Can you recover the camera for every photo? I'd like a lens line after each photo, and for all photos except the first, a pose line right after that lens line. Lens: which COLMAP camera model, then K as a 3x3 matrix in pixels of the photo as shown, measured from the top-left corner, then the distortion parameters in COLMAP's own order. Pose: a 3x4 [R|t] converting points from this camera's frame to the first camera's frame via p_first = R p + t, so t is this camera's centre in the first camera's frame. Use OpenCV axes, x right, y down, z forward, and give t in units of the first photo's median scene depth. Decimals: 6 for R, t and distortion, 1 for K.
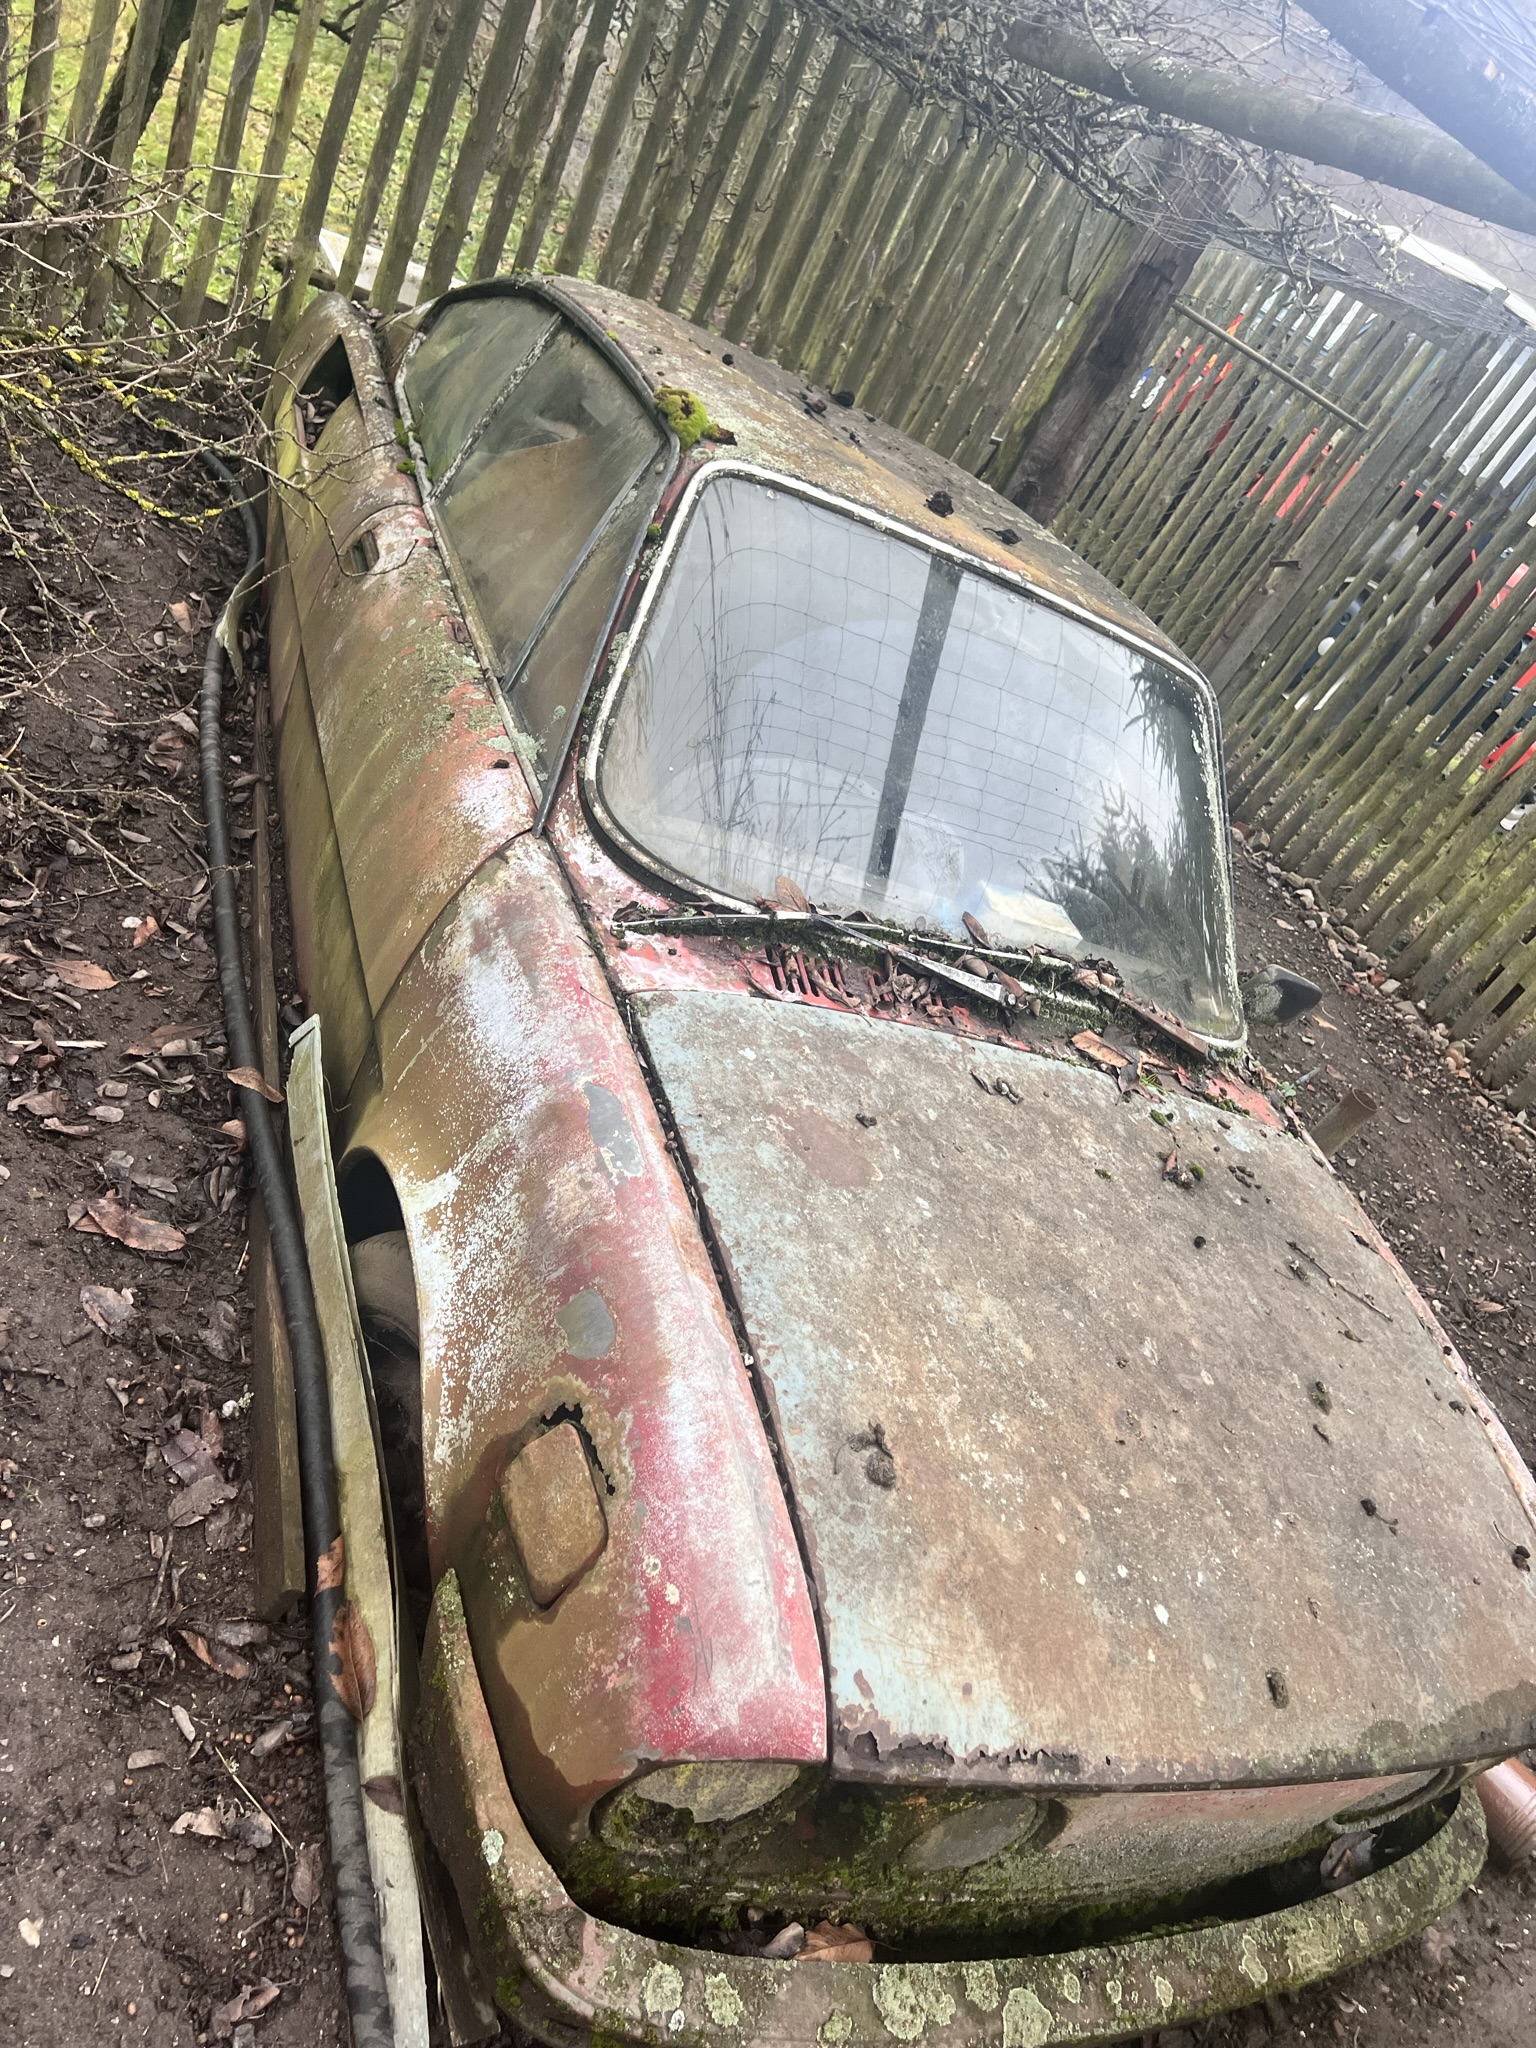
lens RADIAL K [[1529.7, 0, 766.7], [0, 1529.7, 1007.1], [0, 0, 1]] dist [0.042315, -0.046774]
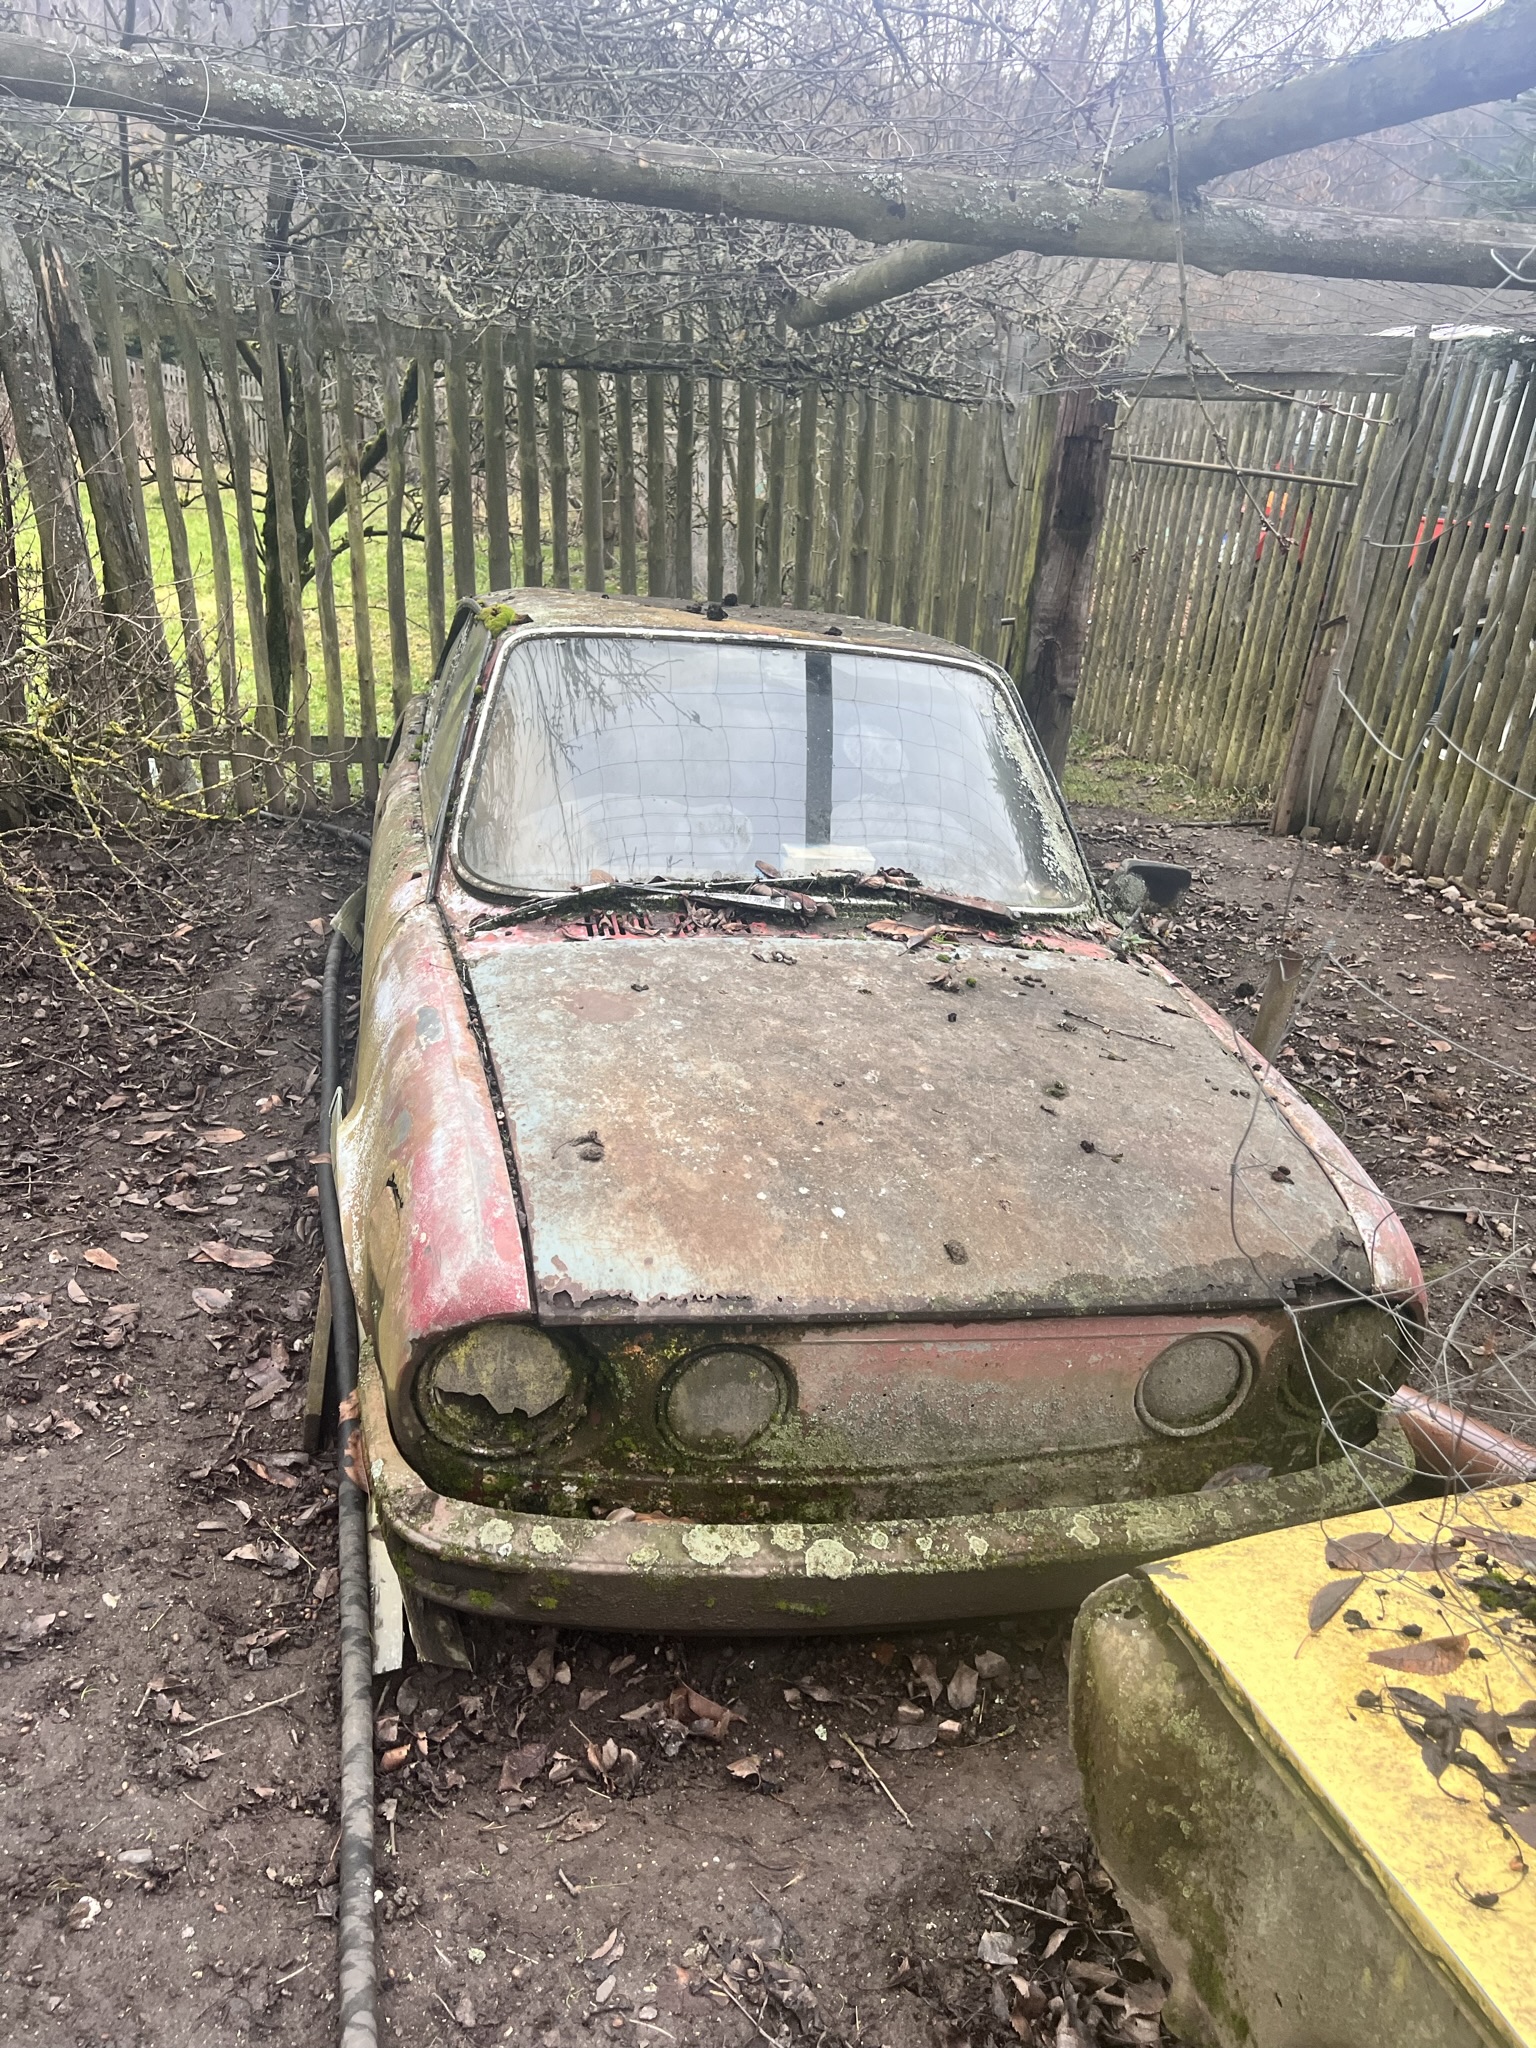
lens RADIAL K [[1529.7, 0, 777.3], [0, 1529.7, 1012.6], [0, 0, 1]] dist [0.042315, -0.046774]
pose [[0.918659, -0.323281, -0.227058, 0.506355], [0.262583, 0.929097, -0.260439, 0.508372], [0.295154, 0.179633, 0.938412, -0.241870]]
